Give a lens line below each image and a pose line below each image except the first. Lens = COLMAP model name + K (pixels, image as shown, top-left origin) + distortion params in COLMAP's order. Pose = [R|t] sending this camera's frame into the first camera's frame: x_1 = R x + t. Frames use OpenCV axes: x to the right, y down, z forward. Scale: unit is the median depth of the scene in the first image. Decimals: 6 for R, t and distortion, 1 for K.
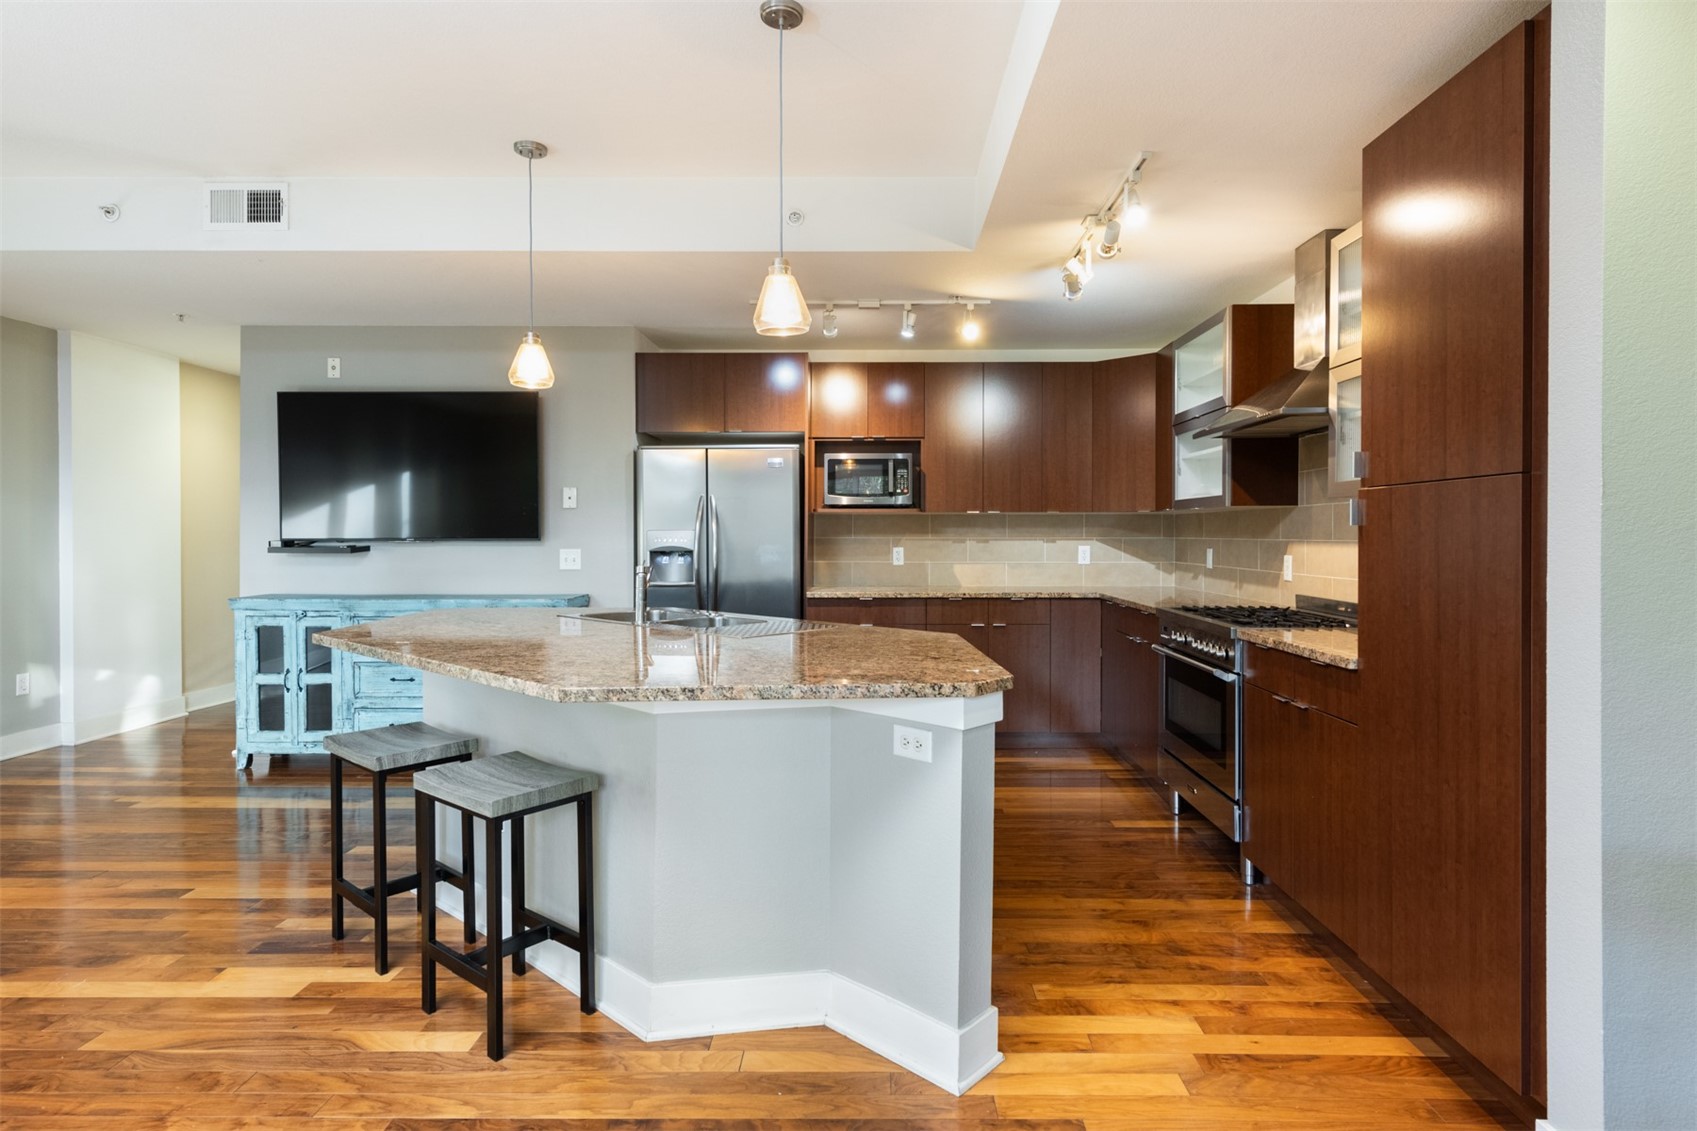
lens RADIAL K [[891.1, 0, 862.1], [0, 891.1, 544.9], [0, 0, 1]] dist [0.002990, -0.001795]
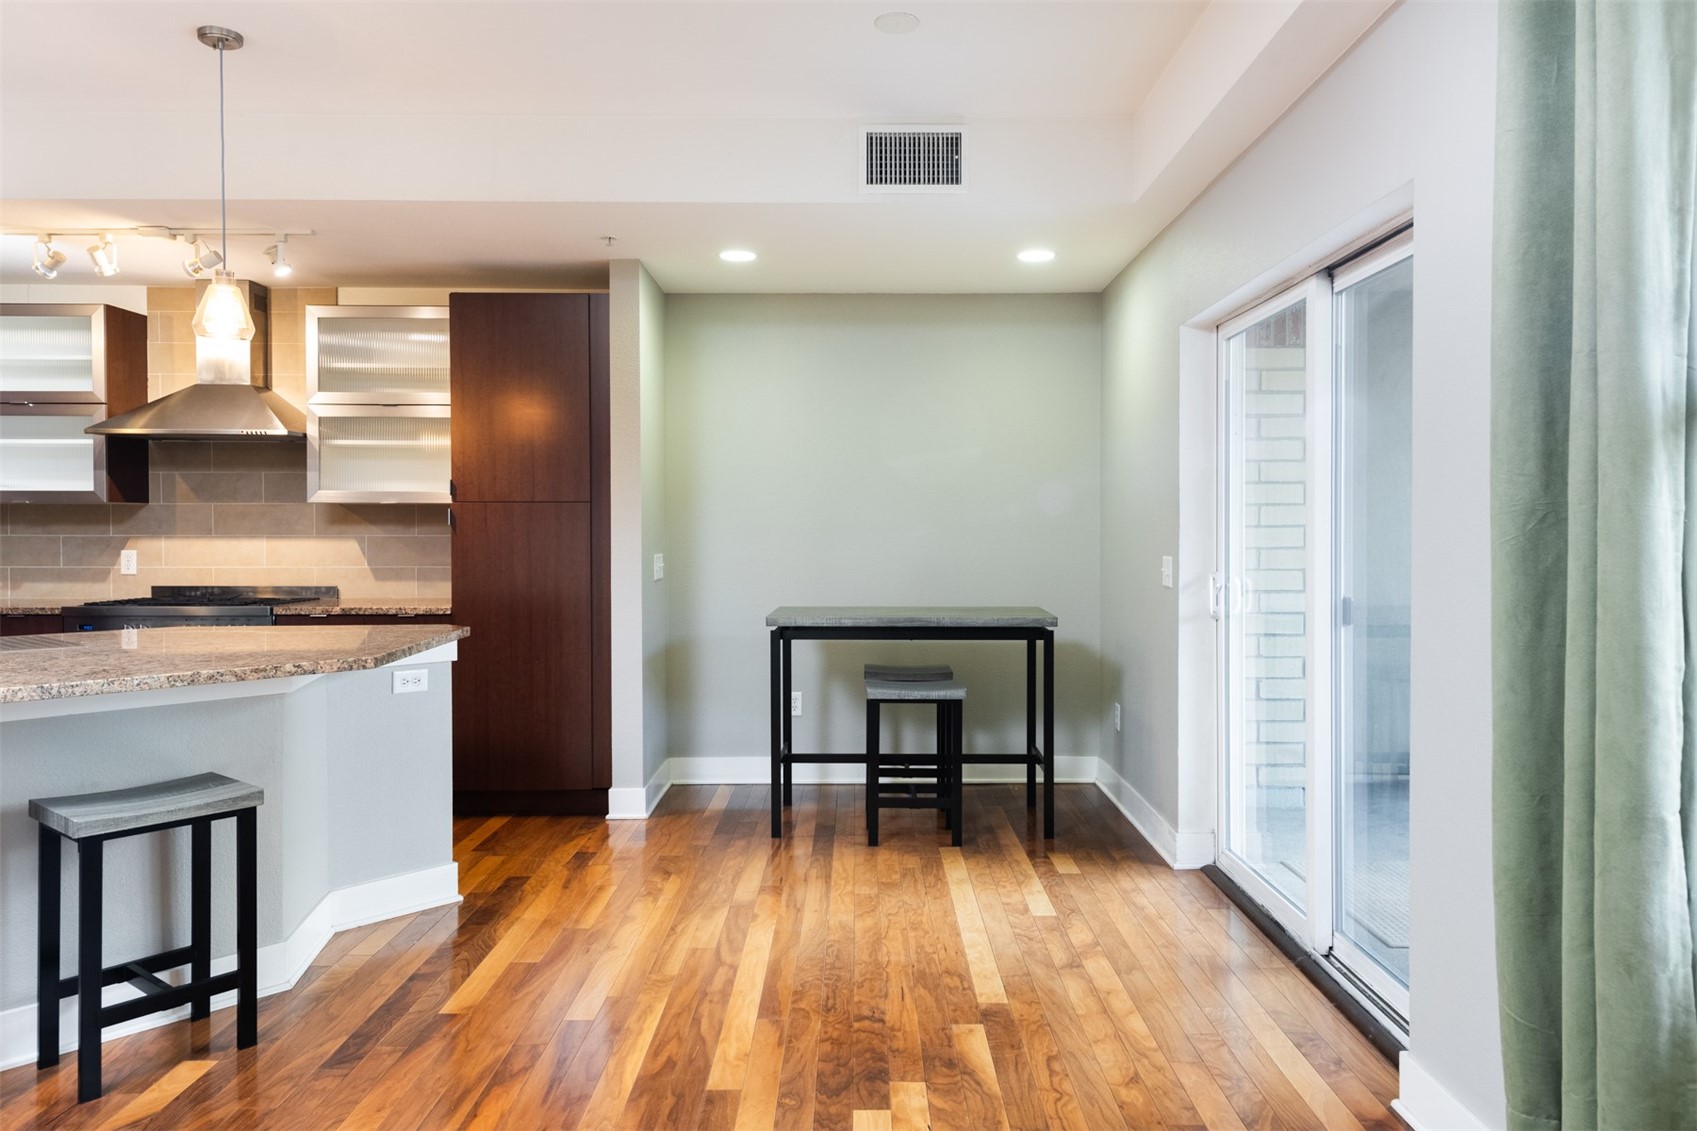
lens RADIAL K [[1141.4, 0, 850.3], [0, 1141.4, 551.4], [0, 0, 1]] dist [0.049110, -0.000588]
pose [[0.000922, -0.018601, 0.999827, -0.816349], [0.012229, 0.999752, 0.018589, -0.001835], [-0.999925, 0.012210, 0.001149, 0.145586]]
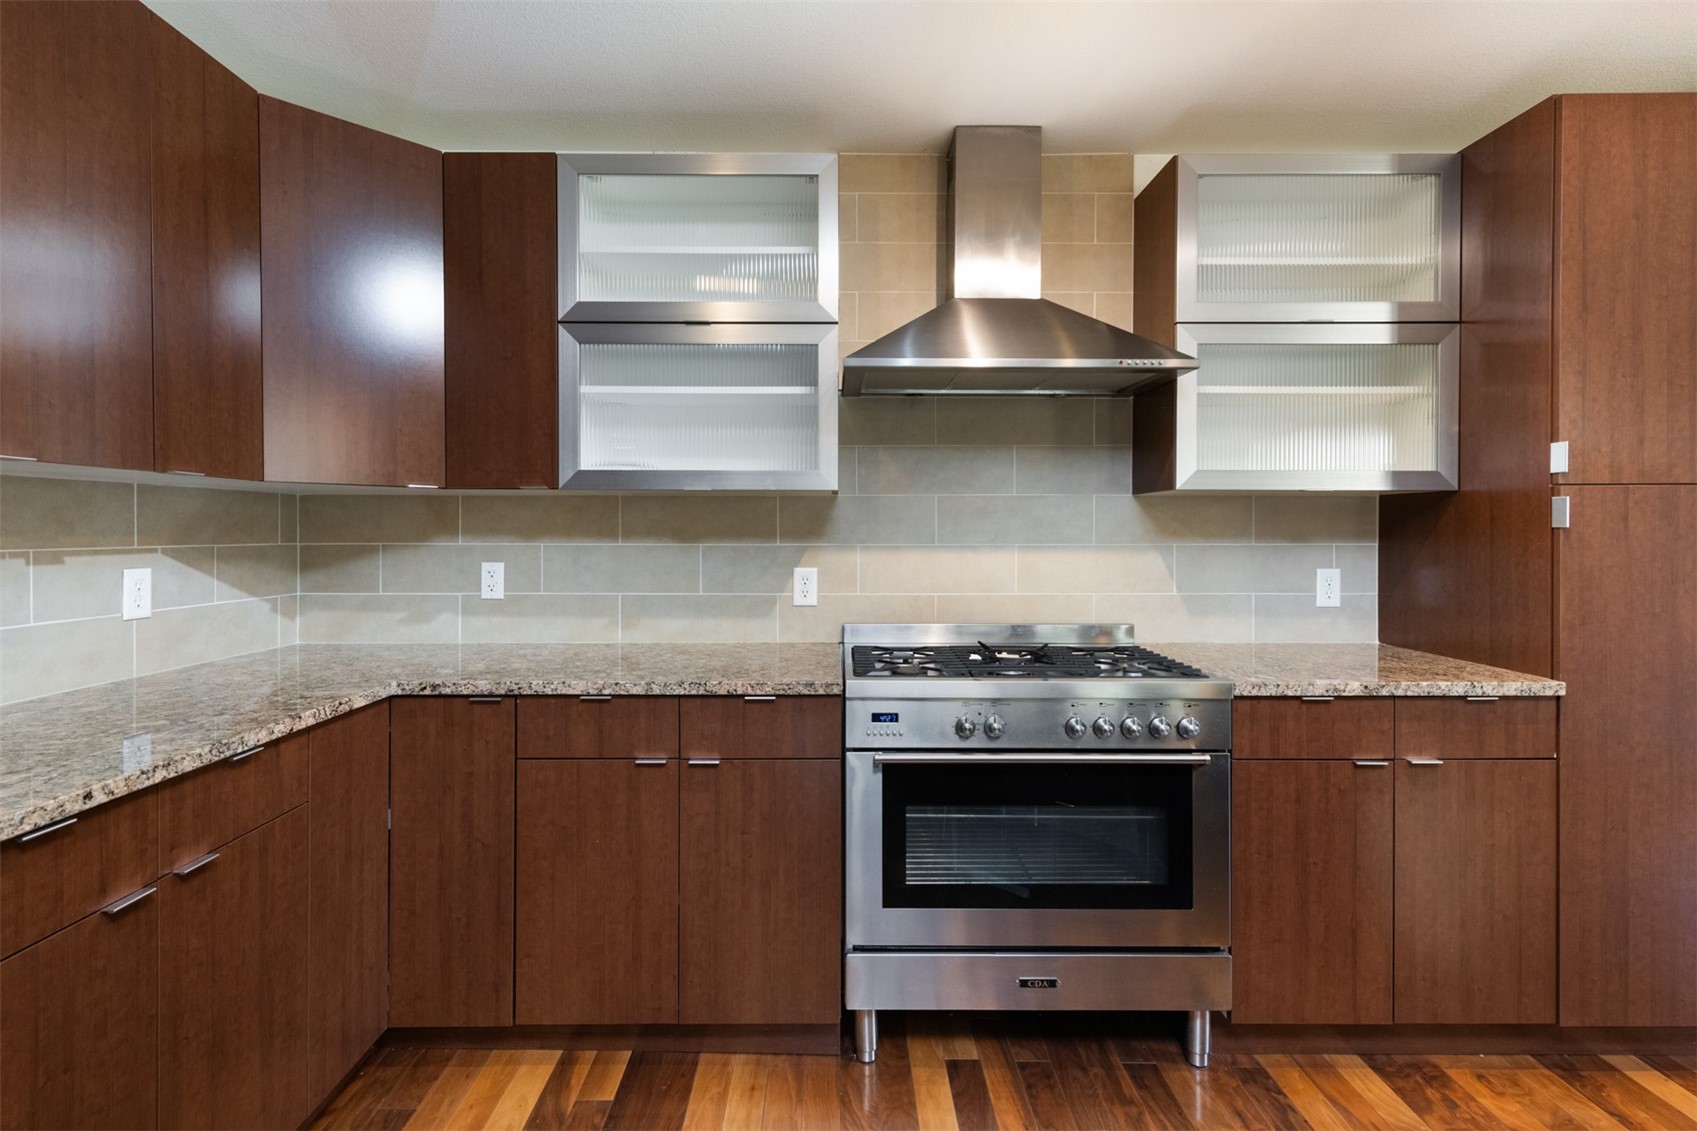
lens RADIAL K [[807.9, 0, 835.6], [0, 807.9, 537.0], [0, 0, 1]] dist [0.010810, -0.000202]
pose [[-0.011114, -0.009401, 0.999894, -0.119616], [0.012607, 0.999875, 0.009541, -0.015487], [-0.999859, 0.012712, -0.010994, 0.911428]]
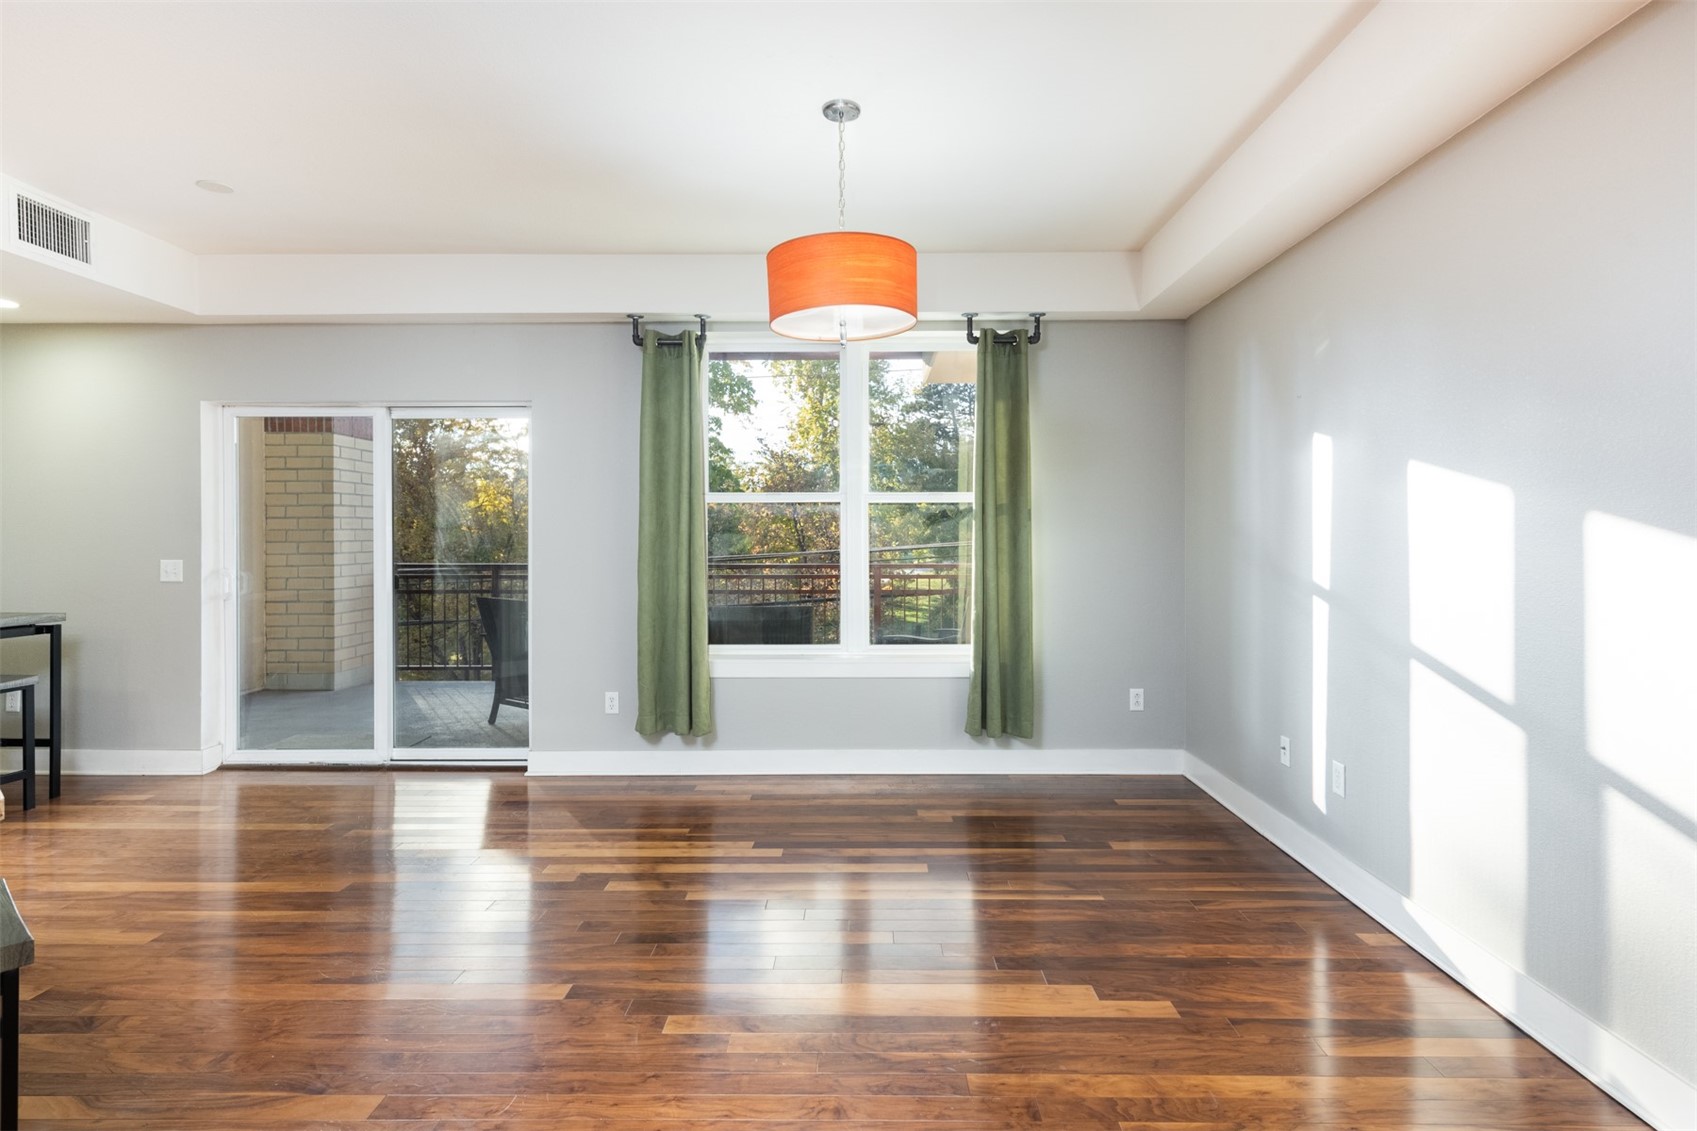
lens RADIAL K [[888.0, 0, 876.6], [0, 888.0, 538.1], [0, 0, 1]] dist [0.019249, -0.009824]
pose [[-0.999987, -0.000053, 0.005188, -0.671352], [0.000001, 0.999947, 0.010305, -0.014831], [-0.005188, 0.010305, -0.999933, 0.925947]]
